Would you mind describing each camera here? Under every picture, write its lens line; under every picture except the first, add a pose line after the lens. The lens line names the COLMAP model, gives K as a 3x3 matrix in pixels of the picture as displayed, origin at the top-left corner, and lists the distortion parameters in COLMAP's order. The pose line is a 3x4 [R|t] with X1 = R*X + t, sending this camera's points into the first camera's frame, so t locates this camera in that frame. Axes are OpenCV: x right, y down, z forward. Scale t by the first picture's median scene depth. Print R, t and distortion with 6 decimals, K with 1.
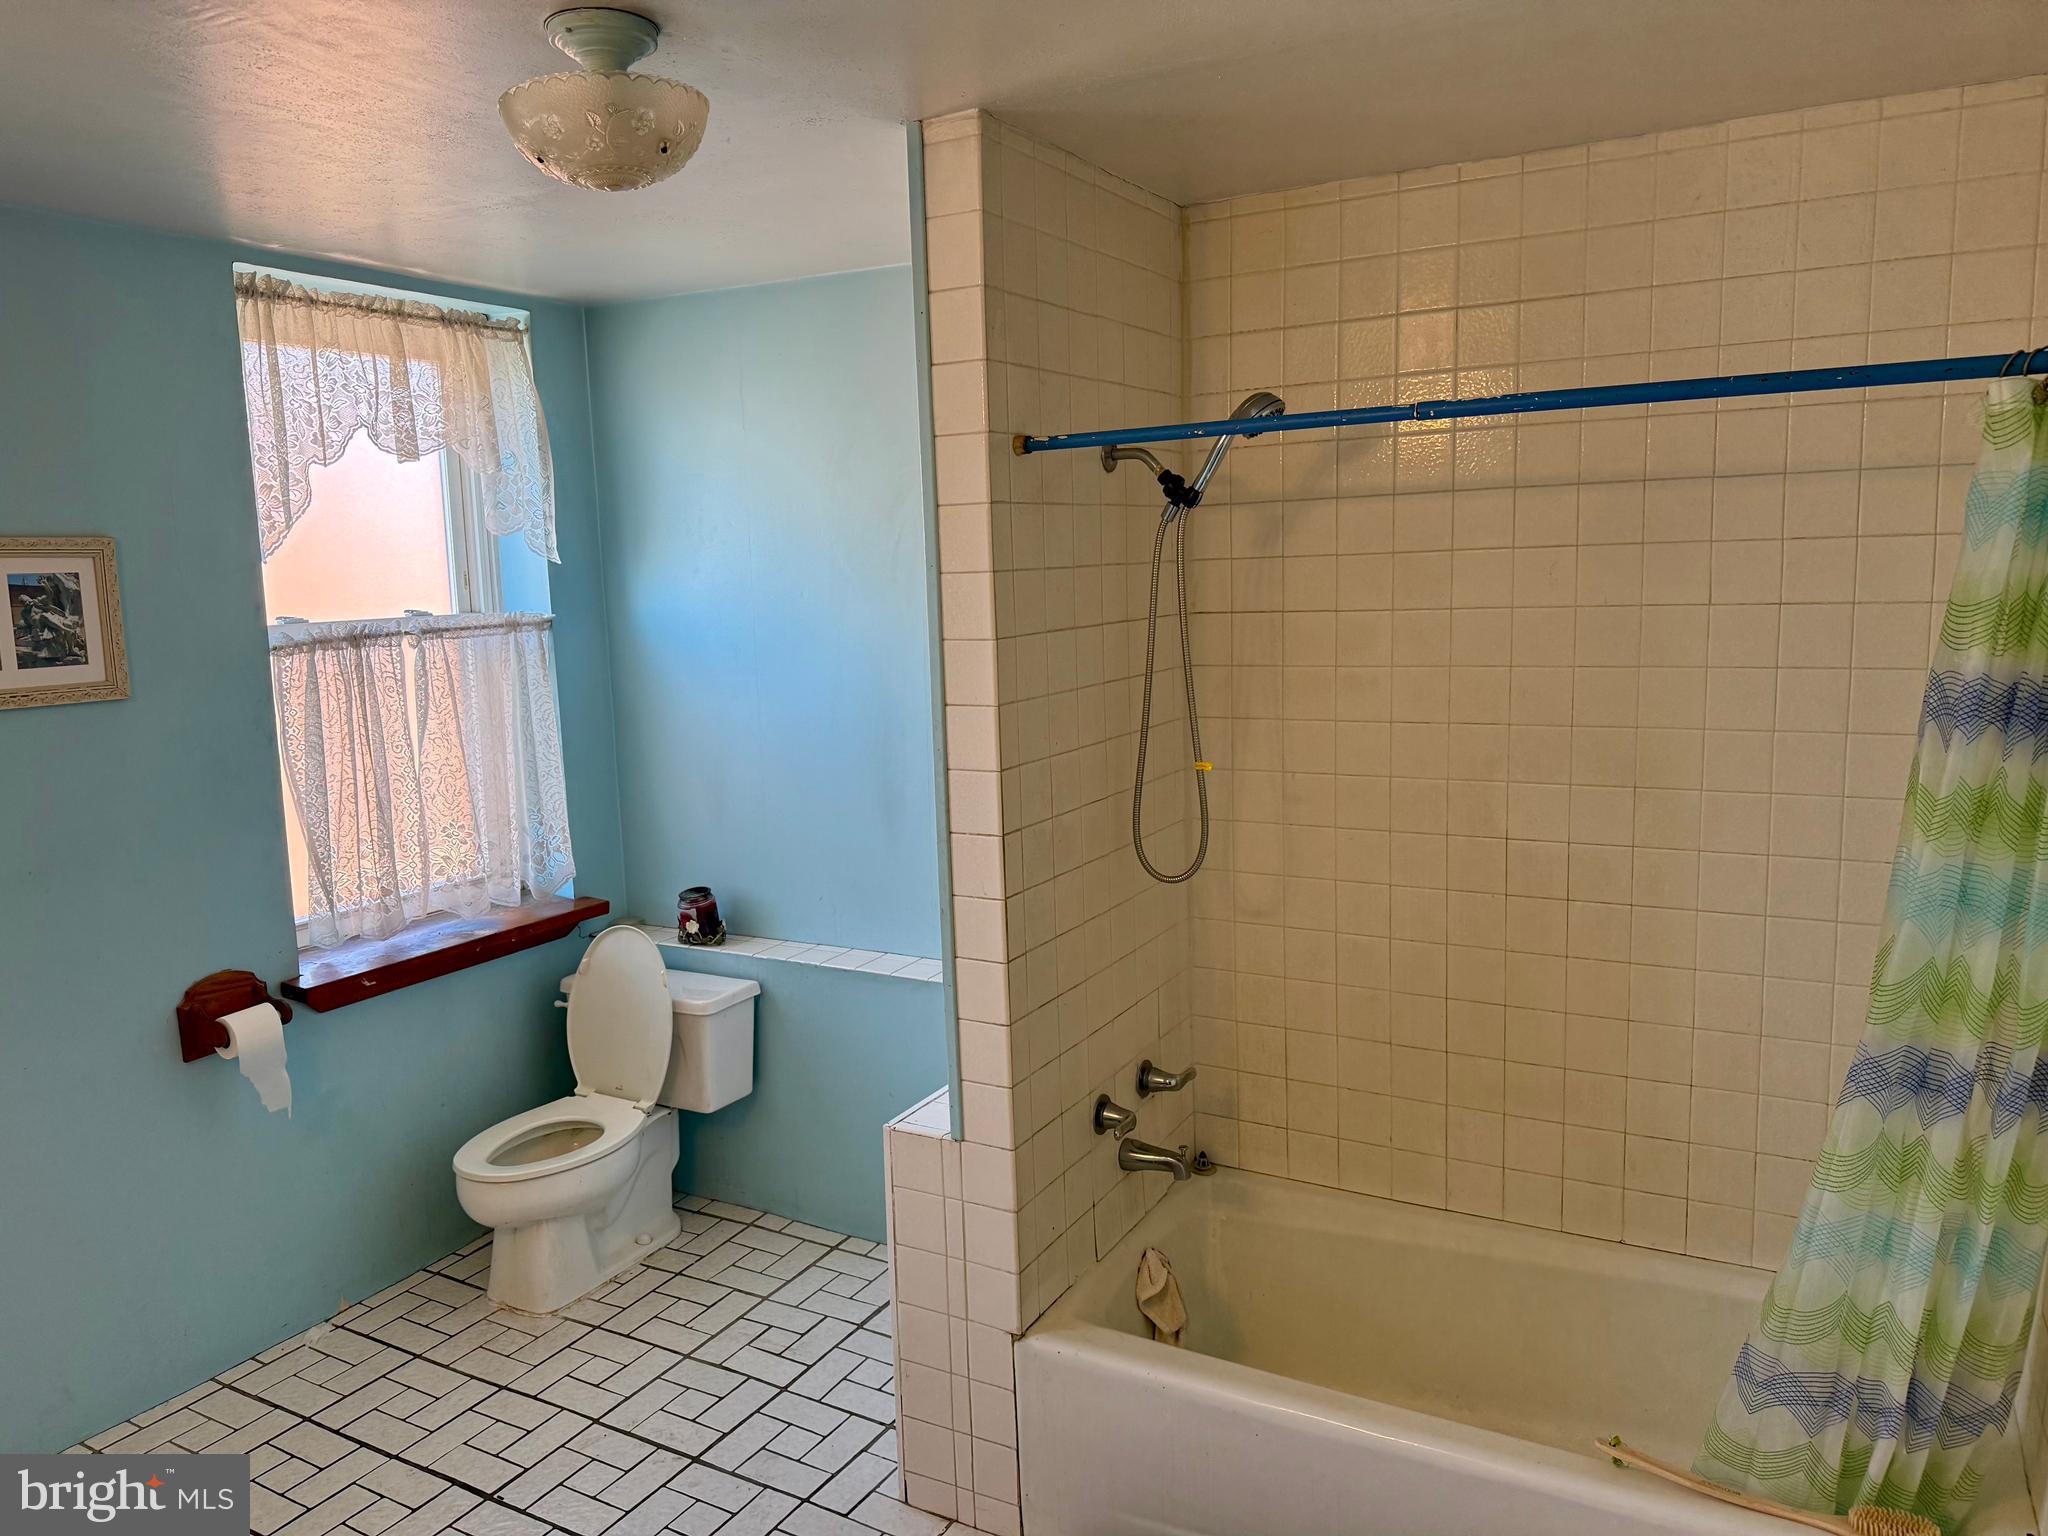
lens RADIAL K [[1431.6, 0, 1024.1], [0, 1431.6, 756.0], [0, 0, 1]] dist [0.079222, -0.103880]
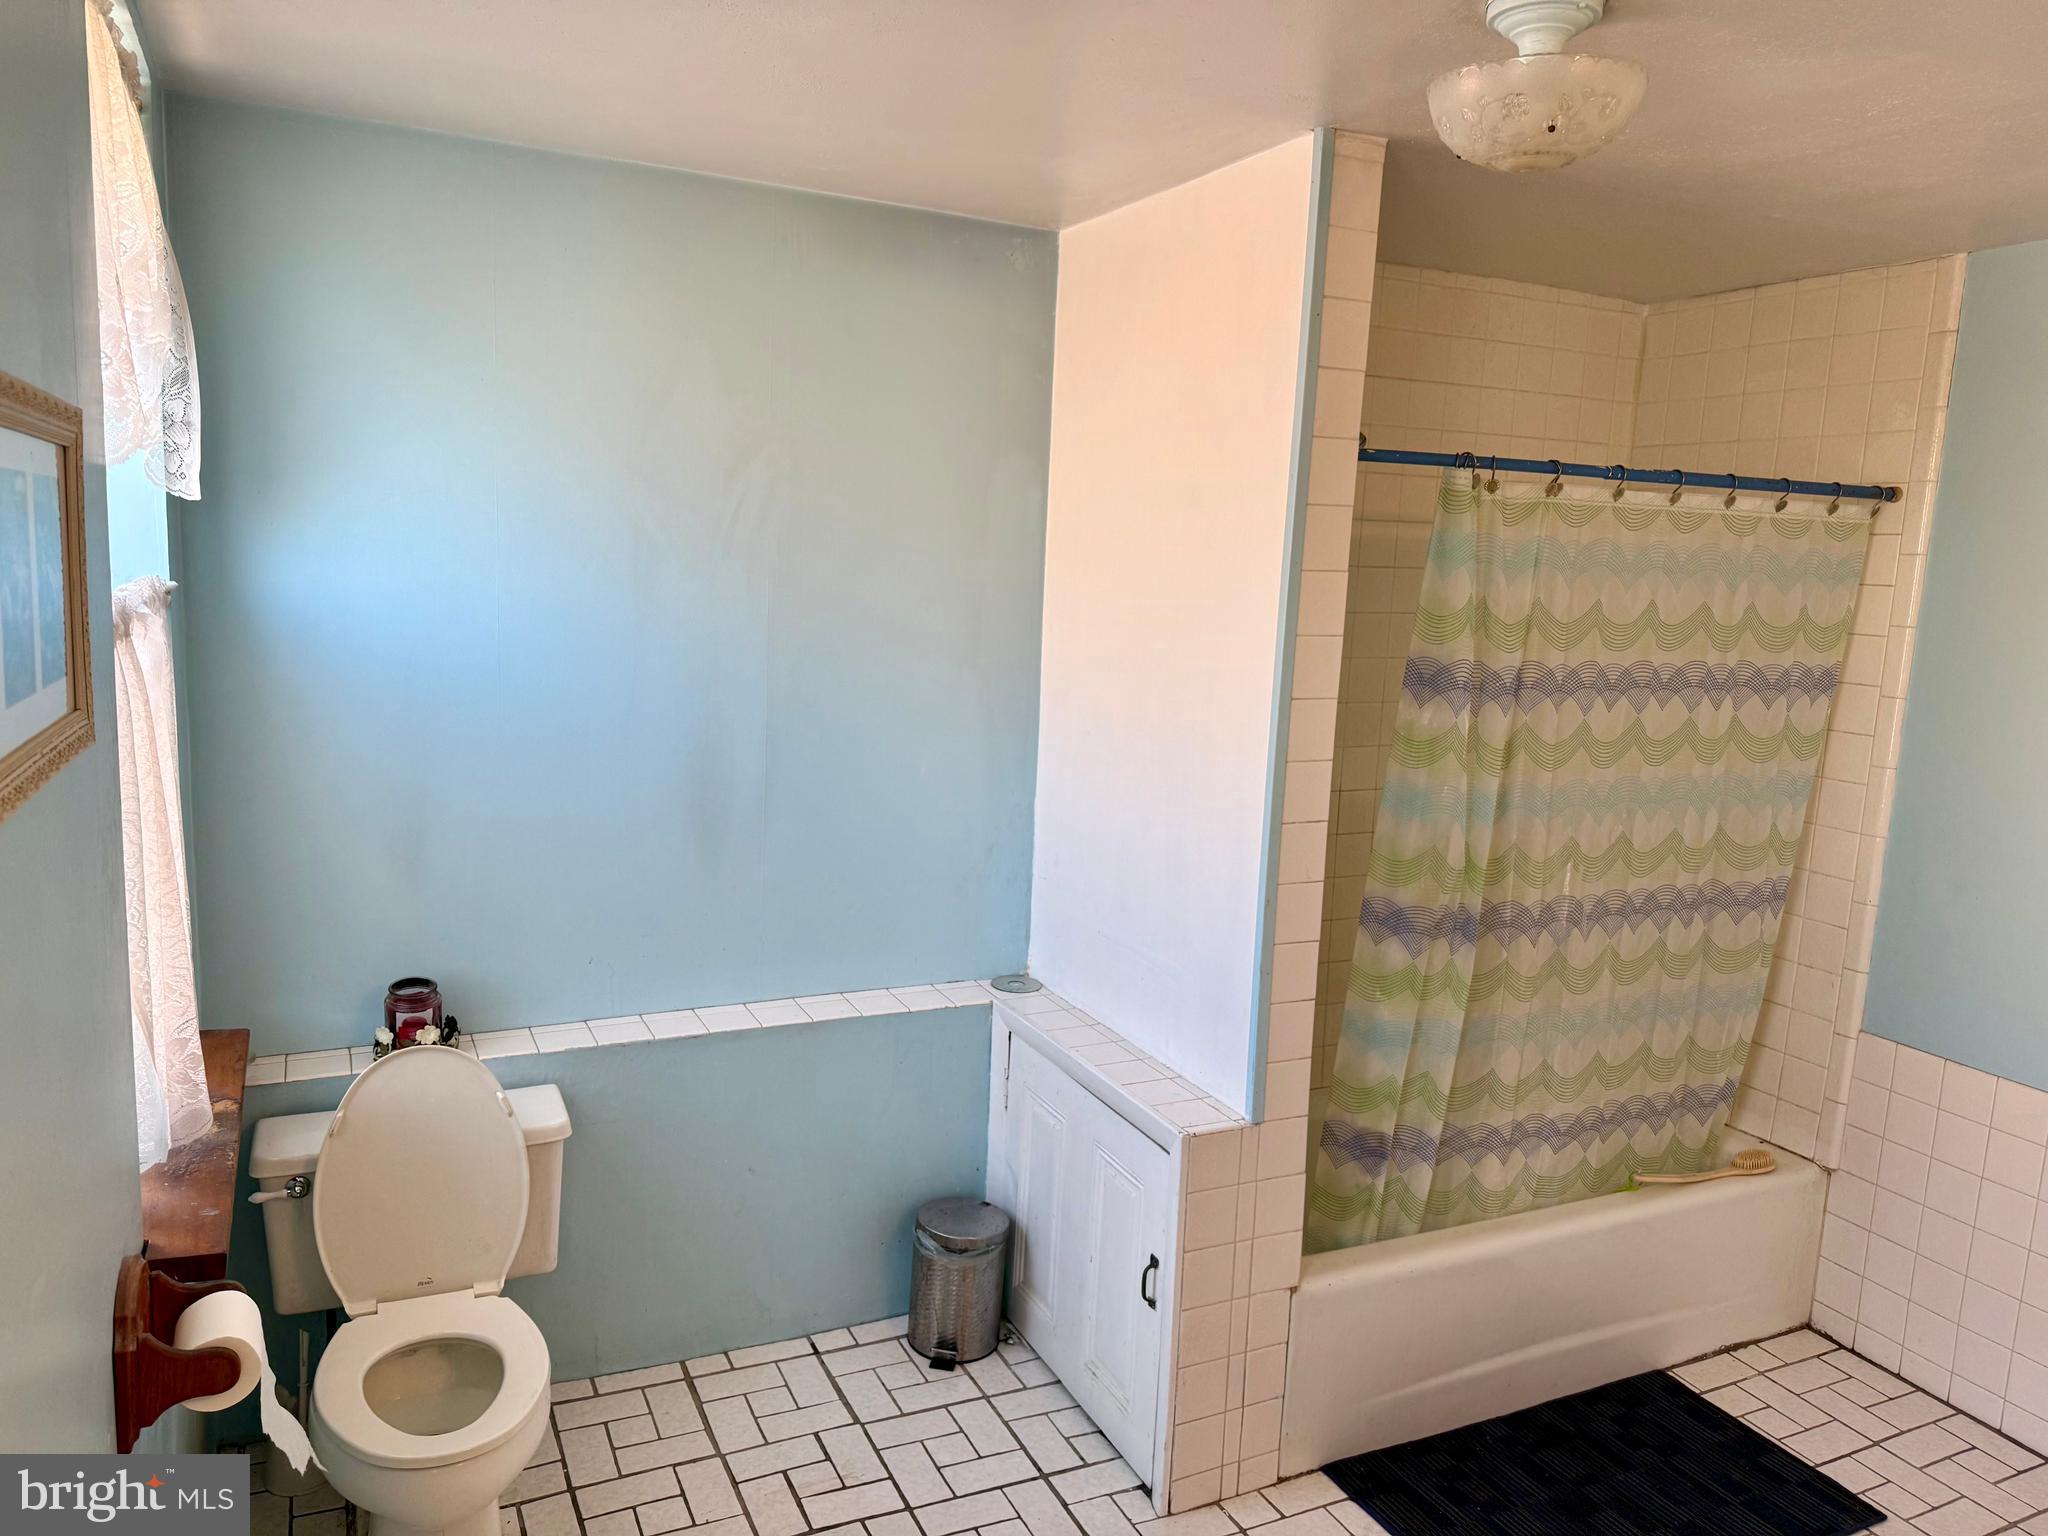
lens RADIAL K [[1431.6, 0, 1017.5], [0, 1431.6, 775.4], [0, 0, 1]] dist [0.079222, -0.103880]
pose [[0.581494, -0.066211, 0.810852, -0.964802], [0.052731, 0.997654, 0.043648, -0.035146], [-0.811840, 0.017376, 0.583622, 0.534632]]
